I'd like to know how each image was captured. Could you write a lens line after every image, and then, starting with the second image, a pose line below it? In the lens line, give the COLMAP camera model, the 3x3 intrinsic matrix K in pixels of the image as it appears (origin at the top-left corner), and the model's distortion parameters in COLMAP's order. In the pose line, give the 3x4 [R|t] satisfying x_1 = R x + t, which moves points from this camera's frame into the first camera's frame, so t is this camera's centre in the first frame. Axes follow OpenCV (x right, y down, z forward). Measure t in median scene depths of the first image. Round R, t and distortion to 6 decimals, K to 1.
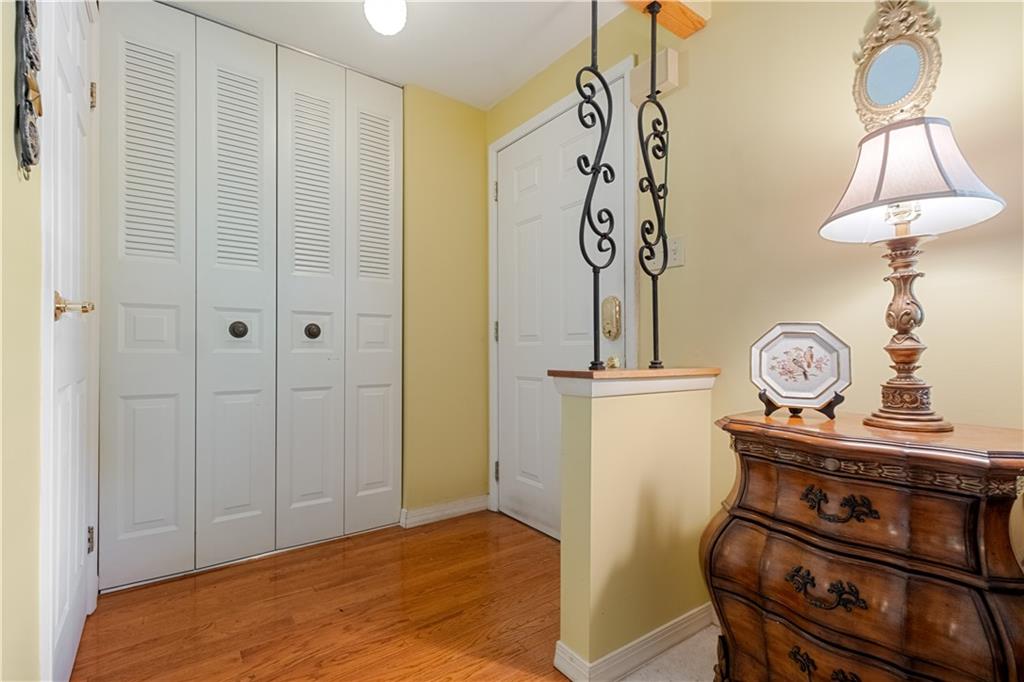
lens RADIAL K [[458.9, 0, 510.2], [0, 458.9, 348.5], [0, 0, 1]] dist [-0.000269, 0.000735]
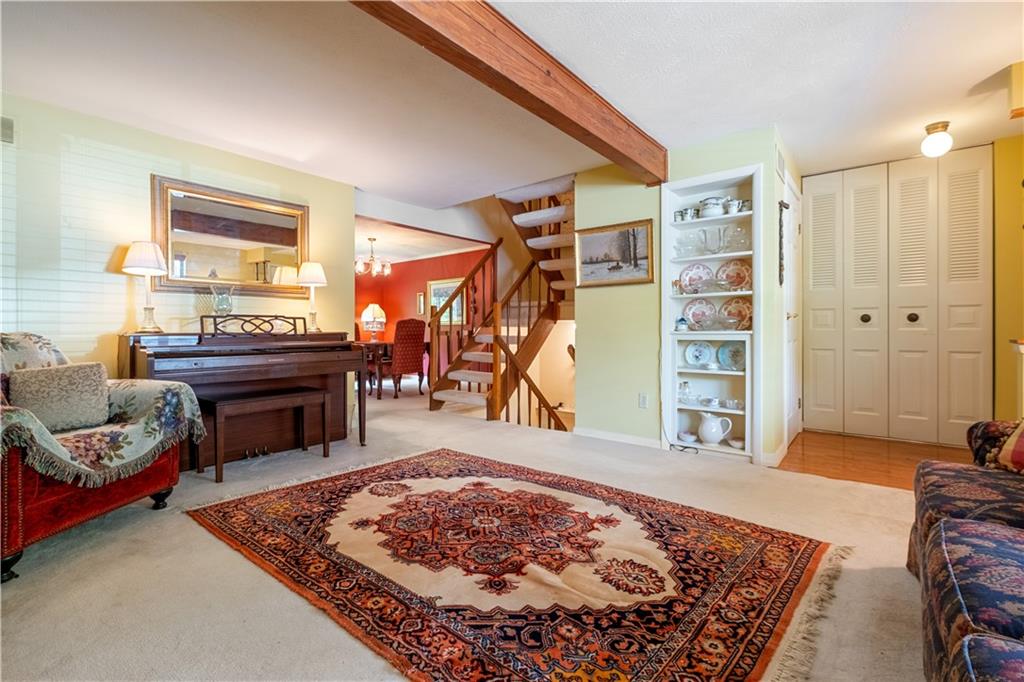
lens RADIAL K [[458.9, 0, 512.1], [0, 458.9, 334.0], [0, 0, 1]] dist [-0.000269, 0.000735]
pose [[0.238954, 0.010616, -0.970973, 1.790887], [0.009964, 0.999861, 0.013384, -0.028726], [0.970980, -0.012873, 0.238815, -1.762608]]
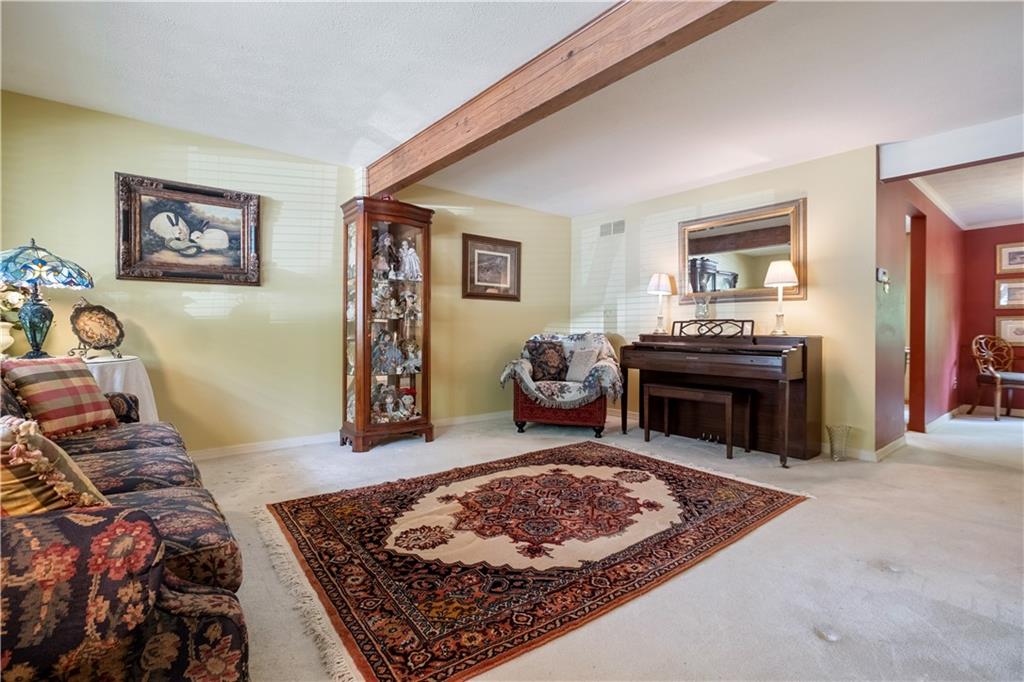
lens RADIAL K [[483.3, 0, 515.8], [0, 483.3, 336.7], [0, 0, 1]] dist [-0.003258, 0.002474]
pose [[-0.999204, -0.003831, -0.039704, 0.061163], [-0.003905, 0.999991, 0.001774, 0.001677], [0.039697, 0.001928, -0.999210, 0.998489]]
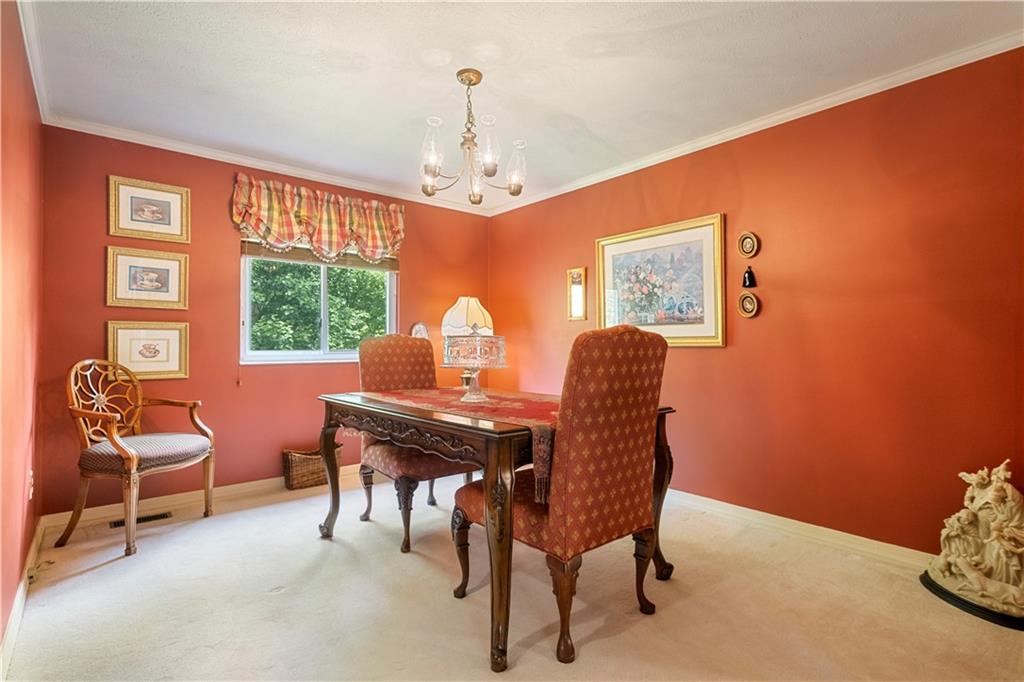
lens RADIAL K [[483.3, 0, 503.3], [0, 483.3, 344.5], [0, 0, 1]] dist [-0.003258, 0.002474]
pose [[0.038708, 0.003255, -0.999245, -2.719898], [0.002259, 0.999992, 0.003345, -0.108060], [0.999248, -0.002387, 0.038700, -2.053062]]
